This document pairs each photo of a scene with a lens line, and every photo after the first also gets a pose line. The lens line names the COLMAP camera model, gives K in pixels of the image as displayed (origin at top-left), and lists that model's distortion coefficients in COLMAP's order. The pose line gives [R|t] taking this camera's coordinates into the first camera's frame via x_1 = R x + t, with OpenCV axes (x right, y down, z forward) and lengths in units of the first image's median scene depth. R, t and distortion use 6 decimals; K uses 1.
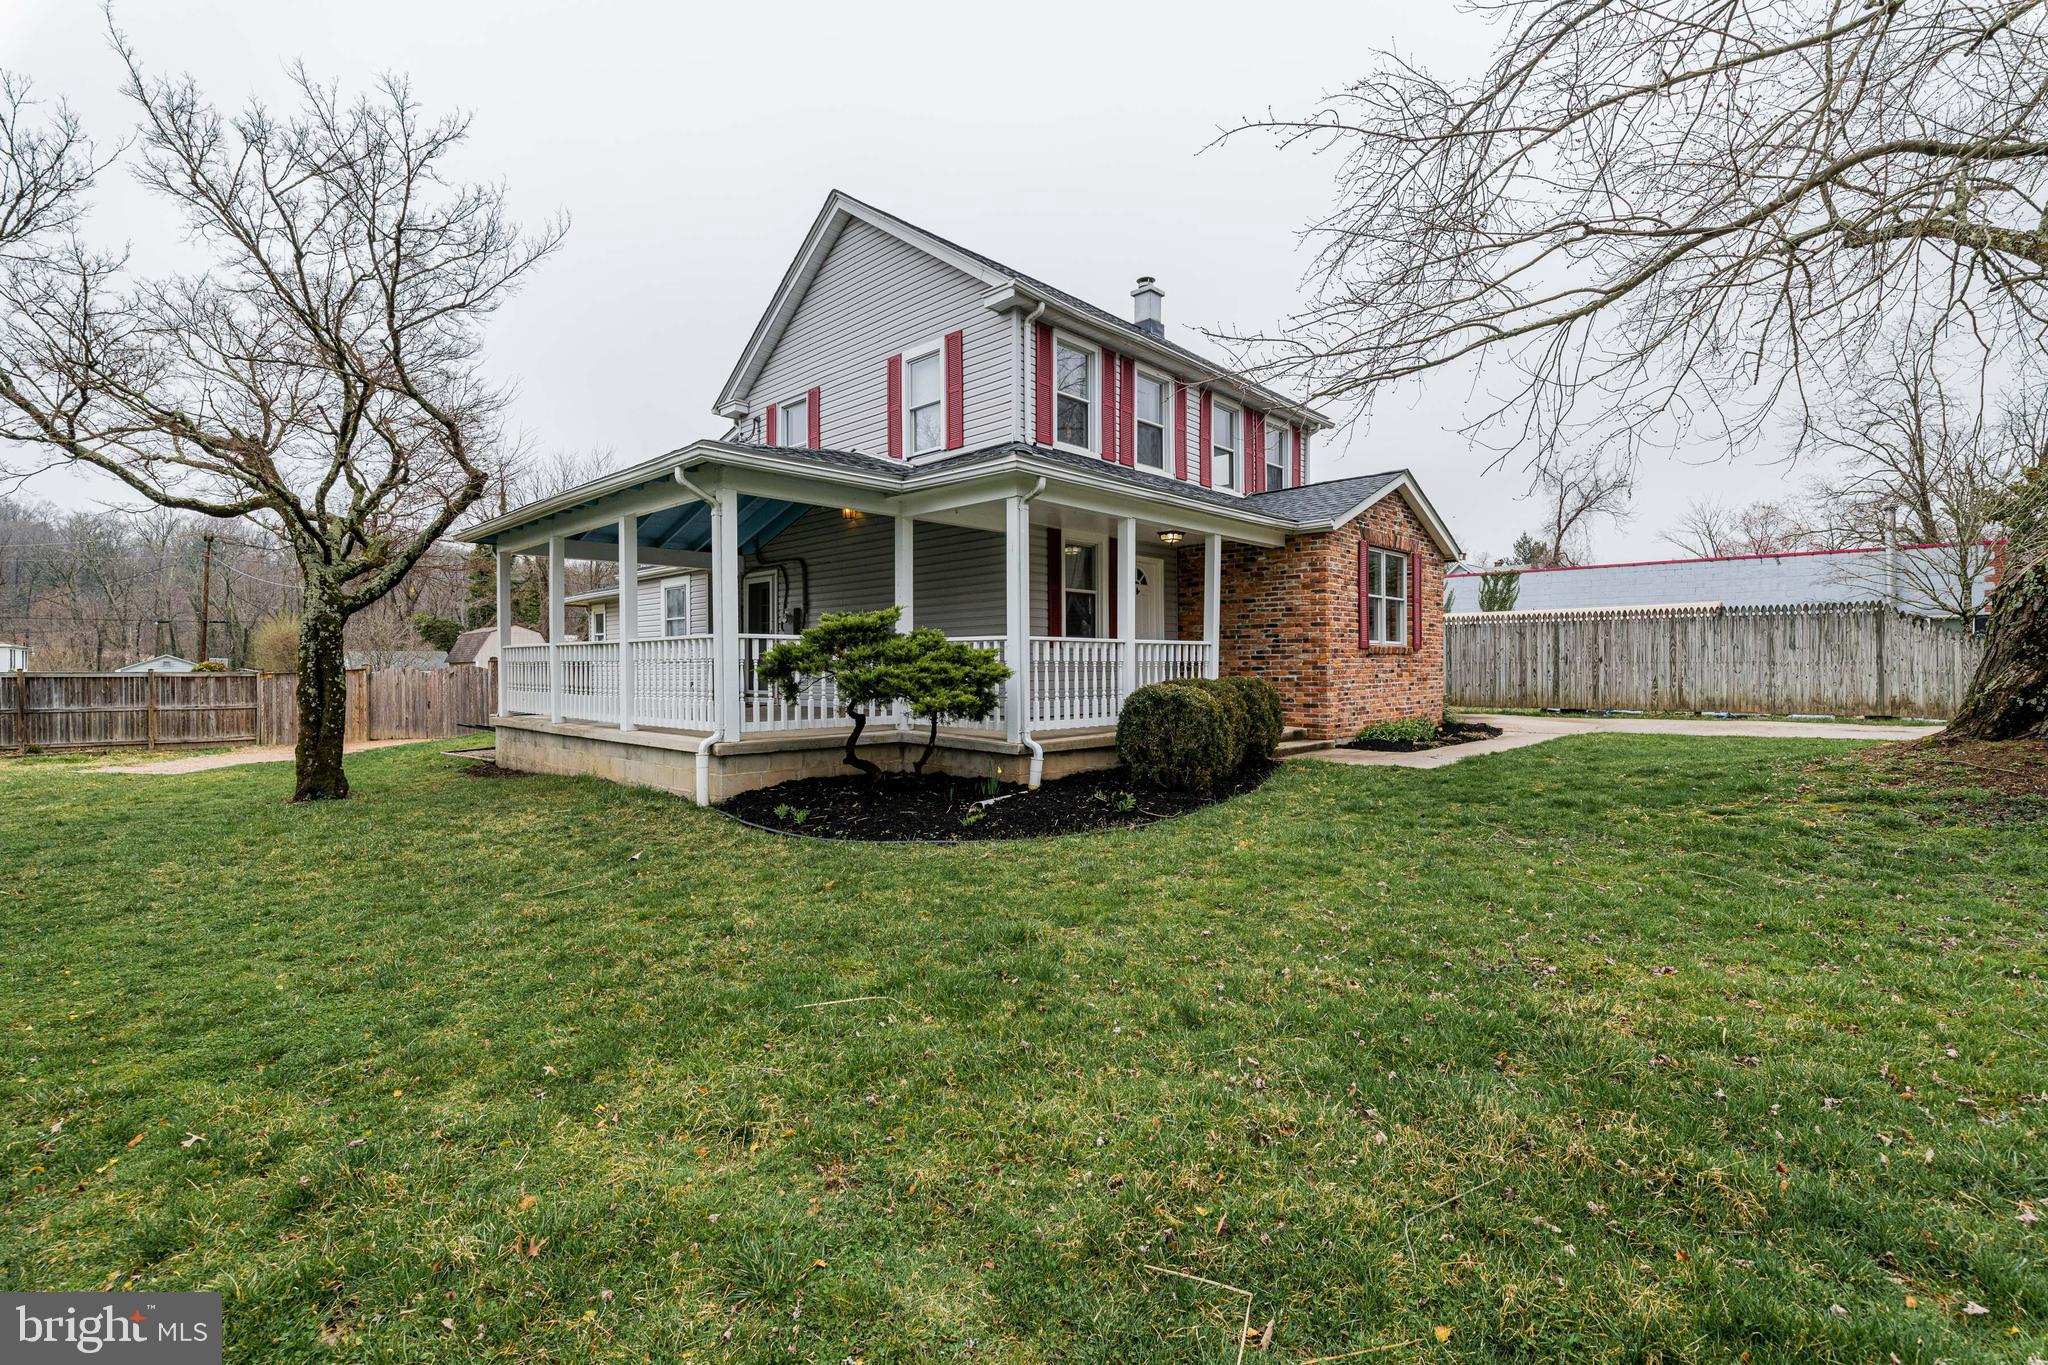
lens RADIAL K [[899.2, 0, 1022.5], [0, 899.2, 665.5], [0, 0, 1]] dist [0.002070, -0.008459]
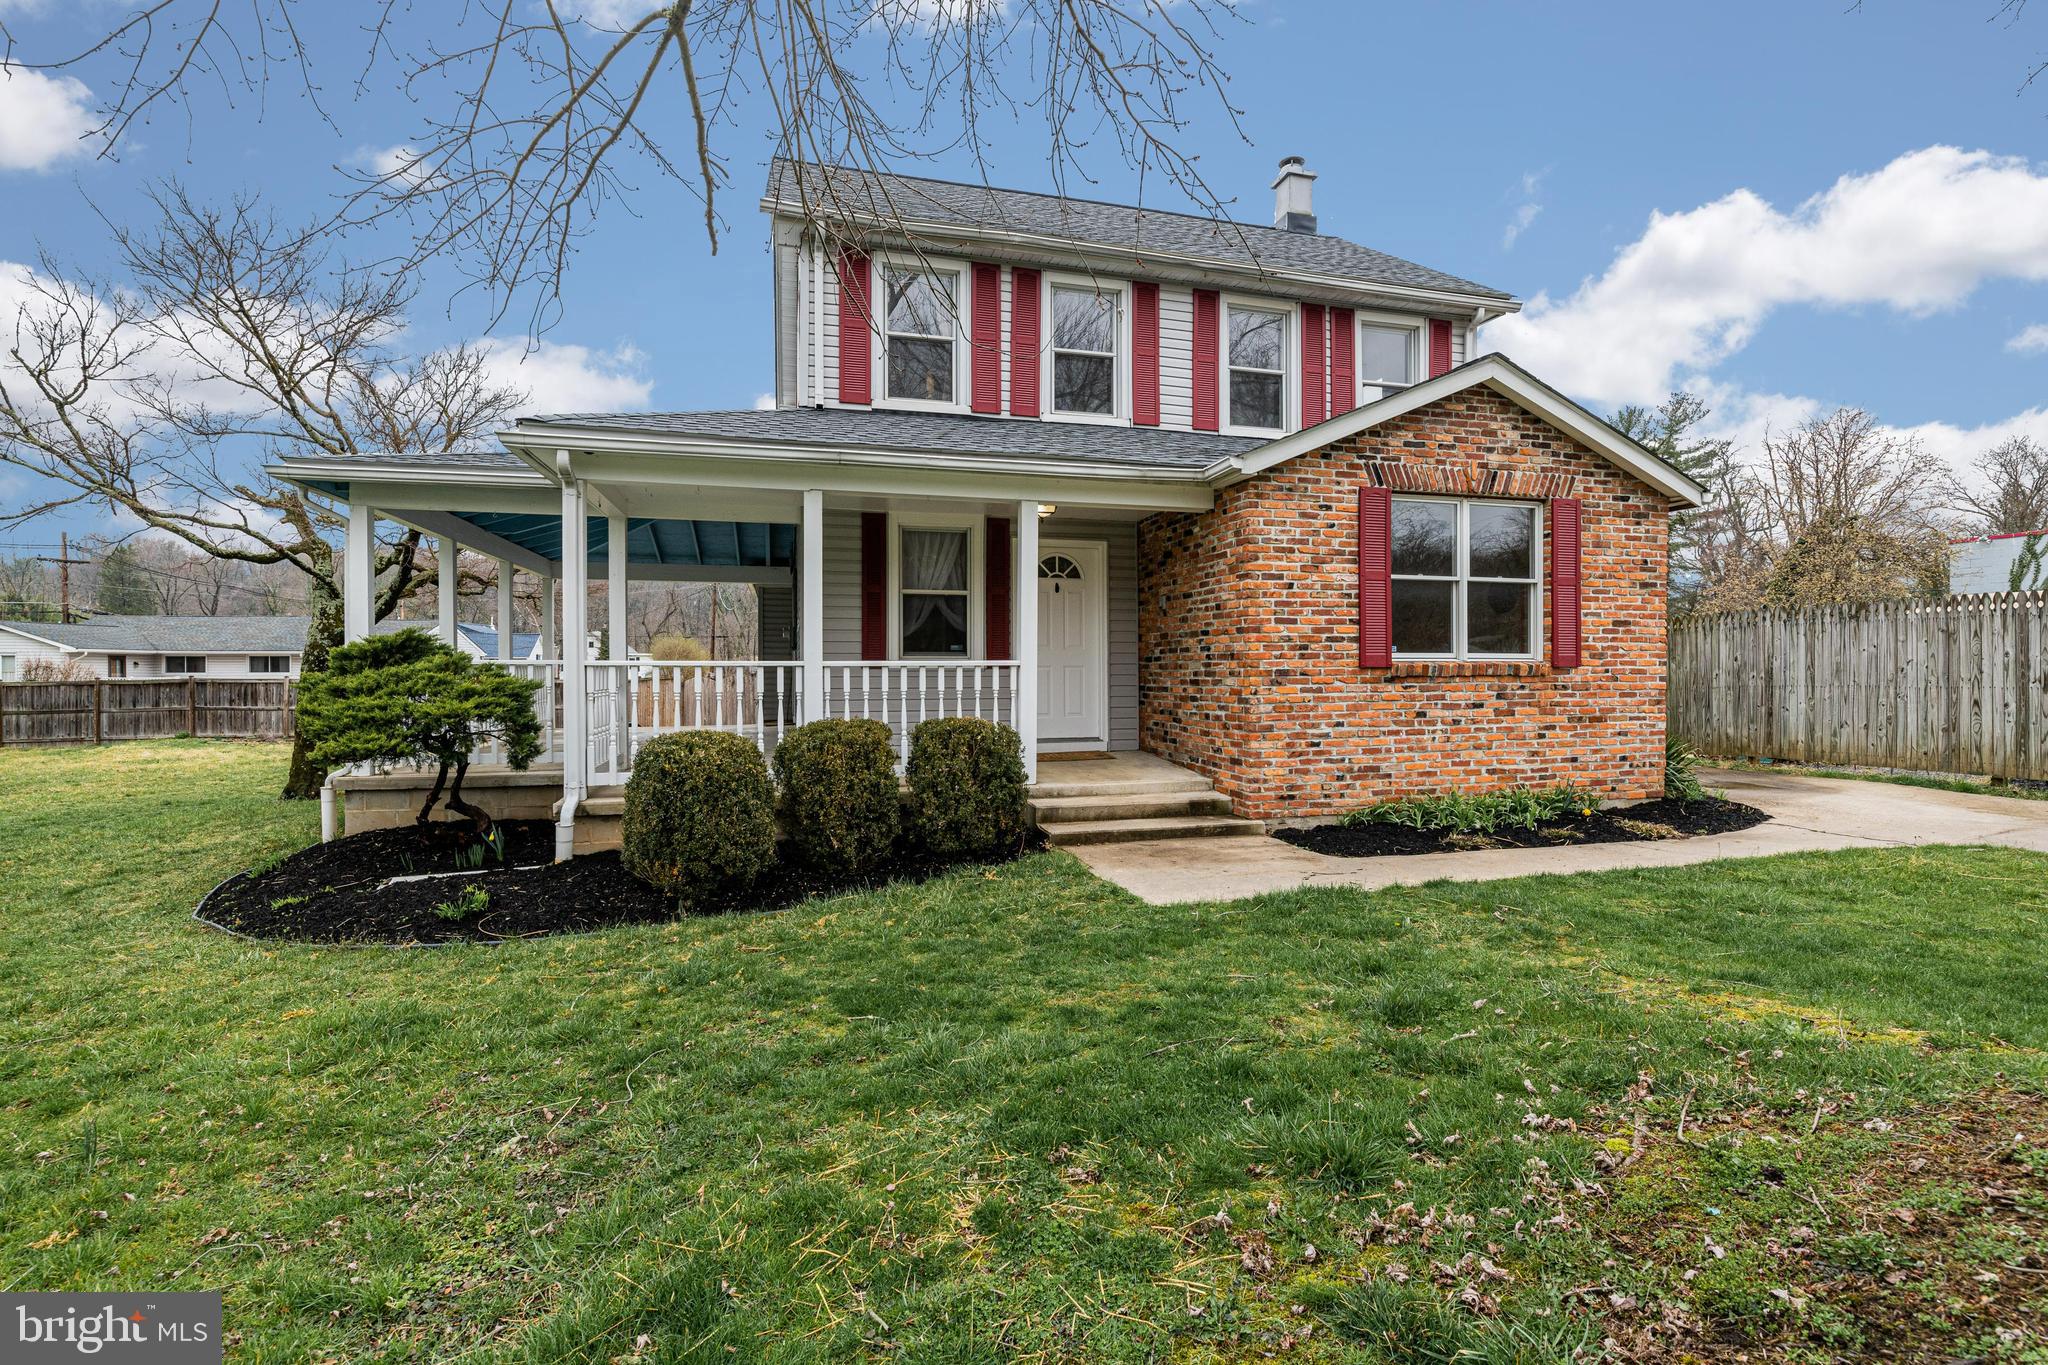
lens RADIAL K [[899.2, 0, 1022.5], [0, 899.2, 665.5], [0, 0, 1]] dist [0.002070, -0.008459]
pose [[0.856089, 0.002440, -0.516822, 0.497739], [-0.001847, 0.999997, 0.001663, -0.021579], [0.516825, -0.000469, 0.856091, 0.377517]]
